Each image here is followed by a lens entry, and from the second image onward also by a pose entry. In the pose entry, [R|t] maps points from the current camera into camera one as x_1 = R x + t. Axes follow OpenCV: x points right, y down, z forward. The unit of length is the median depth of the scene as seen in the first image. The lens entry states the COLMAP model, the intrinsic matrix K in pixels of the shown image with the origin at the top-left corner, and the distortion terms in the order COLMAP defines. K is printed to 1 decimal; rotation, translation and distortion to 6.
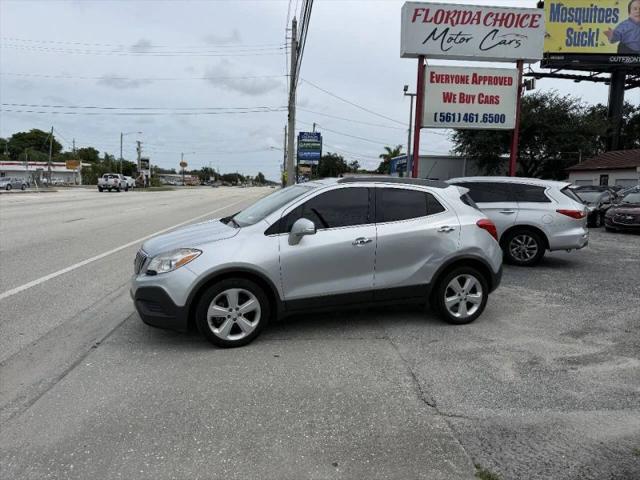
lens RADIAL K [[450.6, 0, 320.0], [0, 450.6, 240.0], [0, 0, 1]] dist [0.023187, -0.034292]
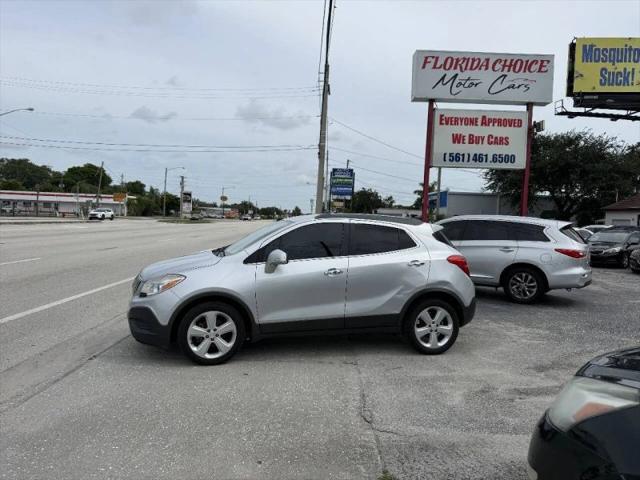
lens RADIAL K [[450.6, 0, 320.0], [0, 450.6, 240.0], [0, 0, 1]] dist [0.023187, -0.034292]
pose [[0.996537, 0.020486, -0.080584, 0.058112], [-0.026588, 0.996799, -0.075403, 0.003298], [0.078781, 0.077284, 0.993892, -0.037704]]
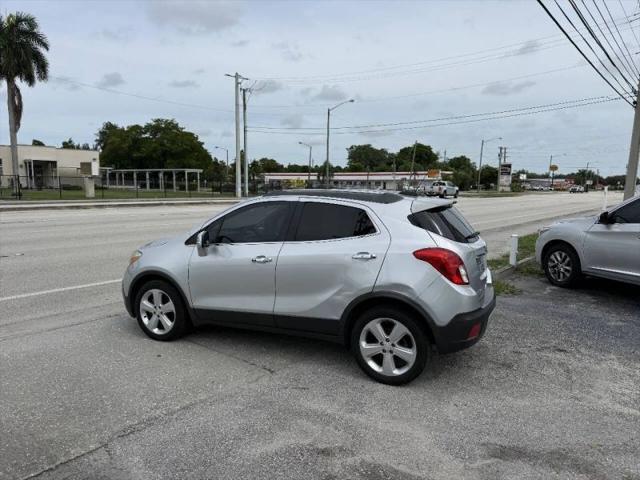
lens RADIAL K [[444.9, 0, 322.1], [0, 444.9, 257.3], [0, 0, 1]] dist [0.084071, -0.121453]
pose [[0.717479, 0.095274, -0.690034, 0.322312], [-0.077173, 0.995376, 0.057190, -0.025587], [0.692292, 0.012220, 0.721514, 0.167378]]
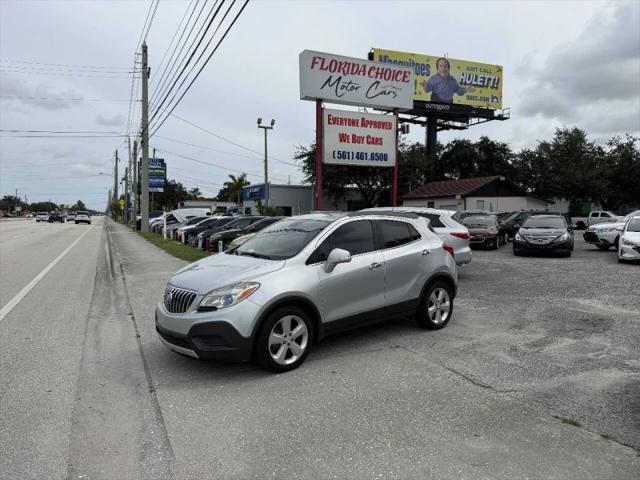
lens RADIAL K [[444.5, 0, 322.7], [0, 444.5, 248.5], [0, 0, 1]] dist [0.092748, -0.122542]
pose [[0.934998, -0.046727, 0.351561, -0.175266], [0.061161, 0.997675, -0.030058, -0.006596], [-0.349340, 0.049606, 0.935682, -0.019549]]
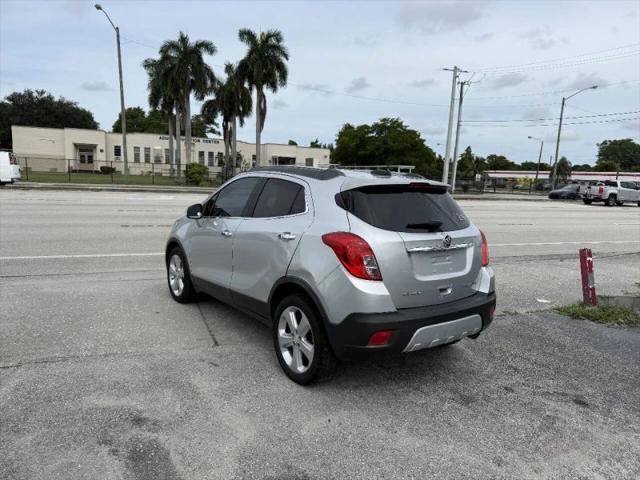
lens RADIAL K [[444.7, 0, 322.0], [0, 444.7, 252.7], [0, 0, 1]] dist [0.086187, -0.123930]
pose [[0.306723, 0.148745, -0.940104, 0.407396], [-0.148314, 0.983117, 0.107161, -0.034683], [0.940172, 0.106562, 0.323605, 0.351718]]
